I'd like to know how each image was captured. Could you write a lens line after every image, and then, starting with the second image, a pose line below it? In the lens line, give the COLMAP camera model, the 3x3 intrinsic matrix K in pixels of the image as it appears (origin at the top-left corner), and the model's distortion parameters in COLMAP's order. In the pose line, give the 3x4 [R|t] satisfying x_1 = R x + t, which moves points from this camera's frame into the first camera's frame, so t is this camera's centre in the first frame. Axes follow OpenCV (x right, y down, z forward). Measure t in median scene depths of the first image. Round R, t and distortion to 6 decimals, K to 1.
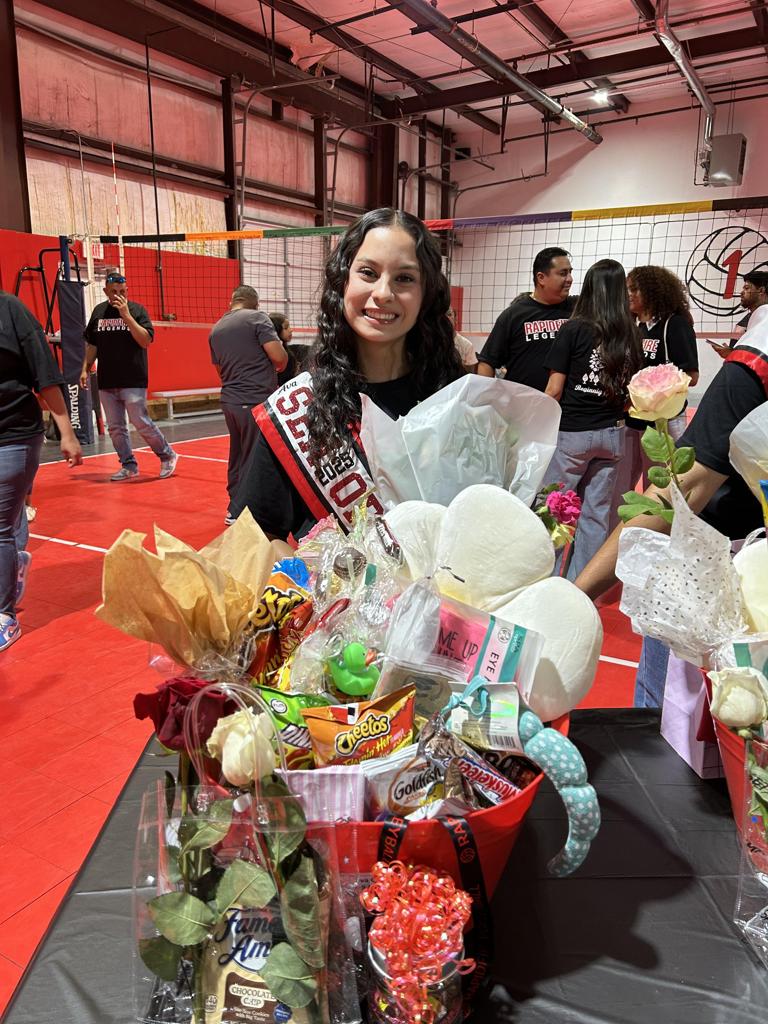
lens RADIAL K [[745.9, 0, 384.0], [0, 745.9, 512.0], [0, 0, 1]] dist [0.045720, -0.046305]
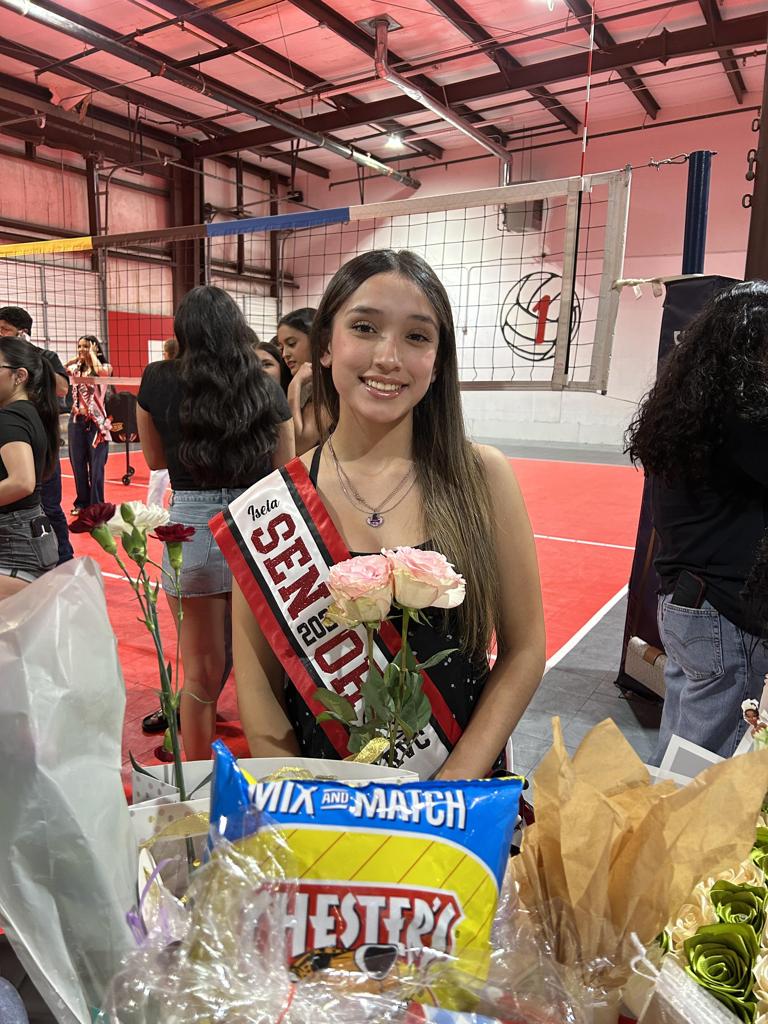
lens RADIAL K [[745.9, 0, 384.0], [0, 745.9, 512.0], [0, 0, 1]] dist [0.045720, -0.046305]
pose [[0.999945, 0.009915, 0.003522, 0.314186], [-0.009722, 0.998653, -0.050968, -0.013575], [-0.004023, 0.050931, 0.998694, 0.036977]]
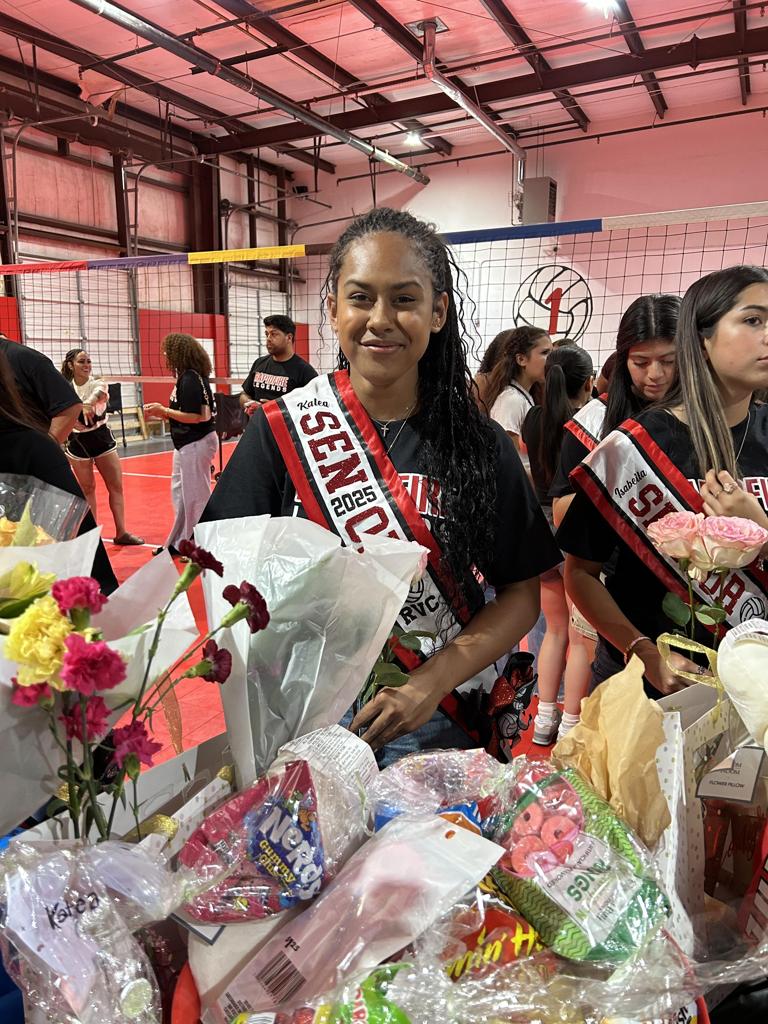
lens RADIAL K [[745.9, 0, 384.0], [0, 745.9, 512.0], [0, 0, 1]] dist [0.045720, -0.046305]
pose [[0.996683, -0.022473, 0.078216, 0.180213], [0.025607, 0.998899, -0.039305, -0.011331], [-0.077247, 0.041177, 0.996161, 0.015529]]
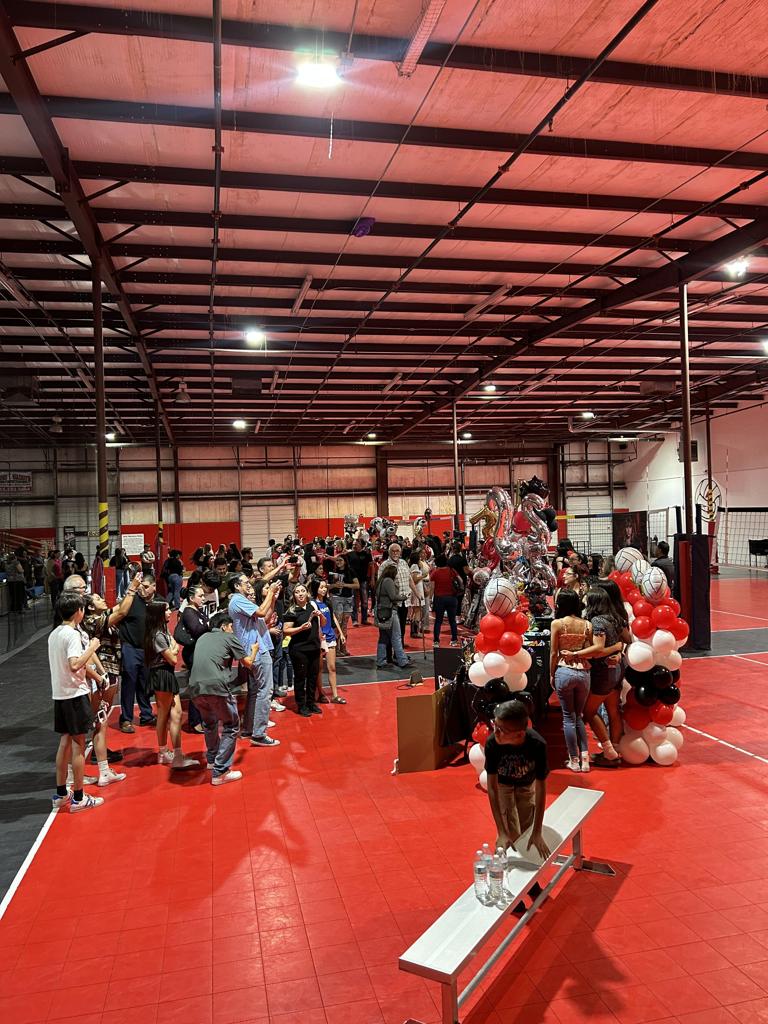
lens RADIAL K [[780.2, 0, 376.7], [0, 780.2, 492.8], [0, 0, 1]] dist [0.051625, -0.065781]
pose [[0.694242, -0.056246, -0.717541, 1.610761], [-0.131762, 0.970161, -0.203533, 0.221908], [0.707578, 0.235846, 0.666115, -1.167038]]
